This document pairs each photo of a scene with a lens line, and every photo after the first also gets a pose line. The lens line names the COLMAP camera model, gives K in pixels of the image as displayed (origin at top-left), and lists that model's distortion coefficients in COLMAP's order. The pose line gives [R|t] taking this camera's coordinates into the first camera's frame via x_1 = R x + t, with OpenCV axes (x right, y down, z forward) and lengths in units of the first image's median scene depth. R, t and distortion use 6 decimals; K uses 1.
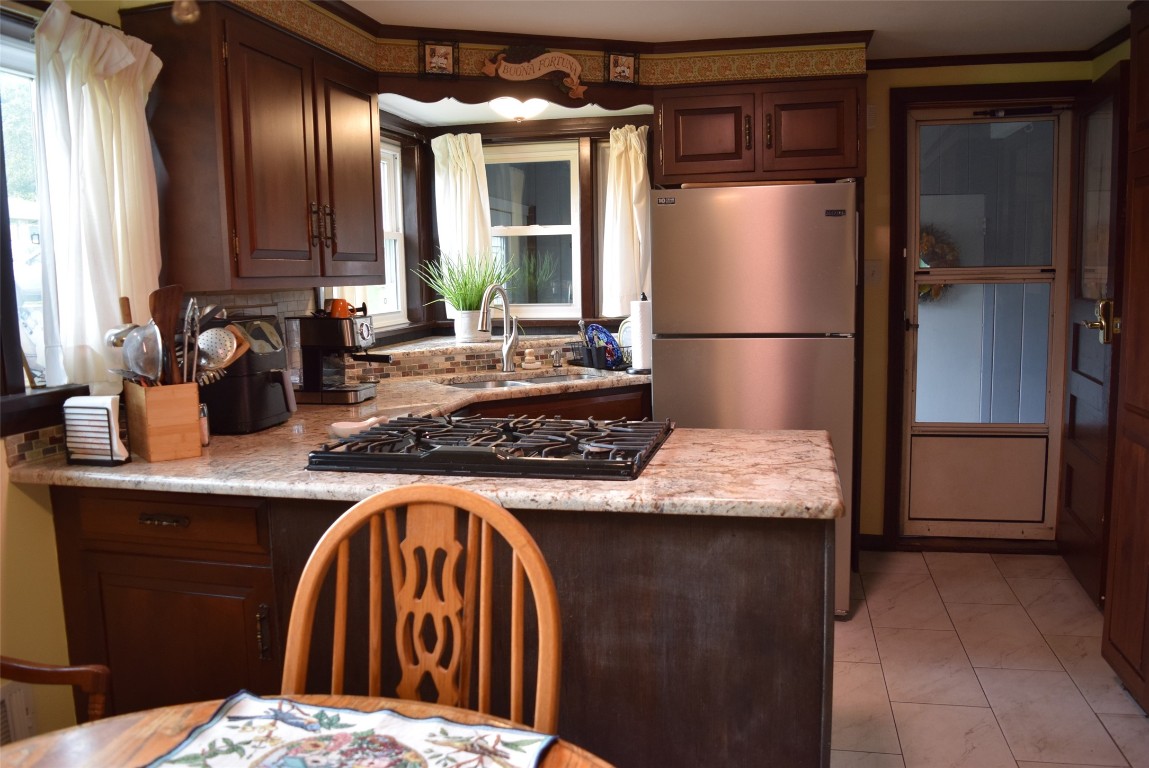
lens RADIAL K [[905.2, 0, 575.1], [0, 905.2, 384.2], [0, 0, 1]] dist [-0.094640, 0.022827]
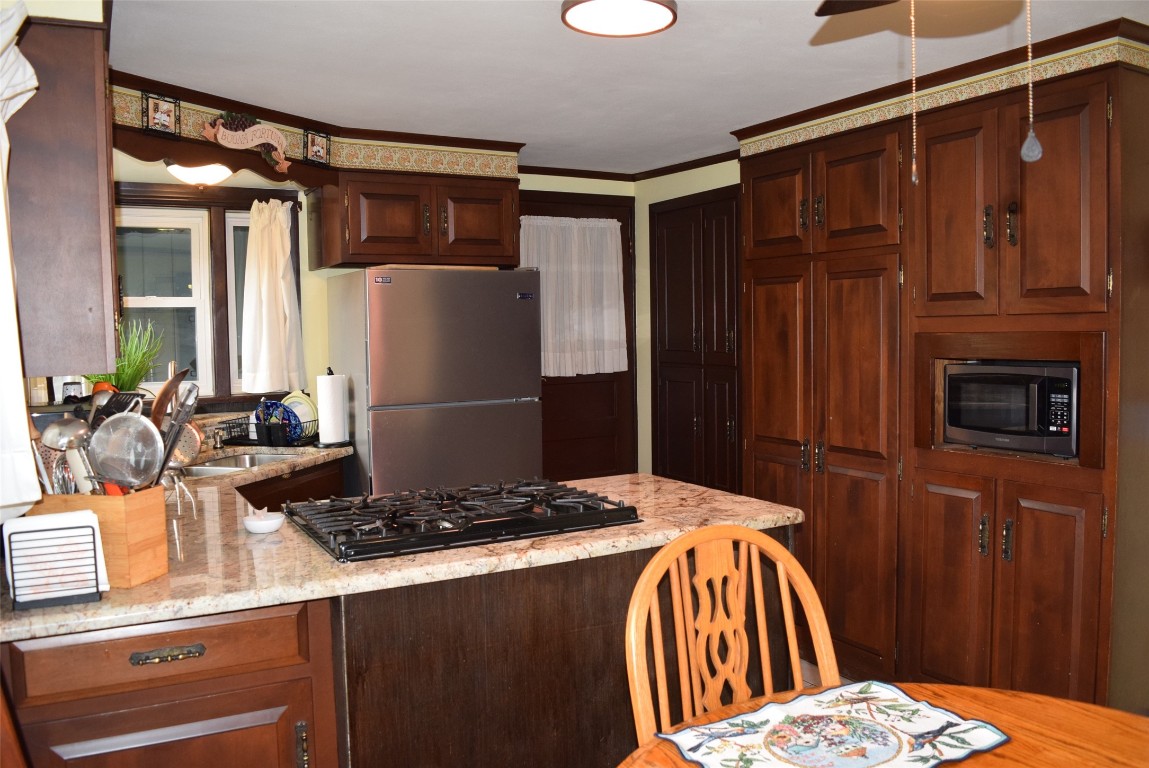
lens RADIAL K [[905.2, 0, 580.1], [0, 905.2, 383.9], [0, 0, 1]] dist [-0.094640, 0.022827]
pose [[0.743586, -0.033683, 0.667791, -0.445510], [0.084670, 0.995434, -0.044071, -0.016747], [-0.663257, 0.089312, 0.743043, 0.076626]]
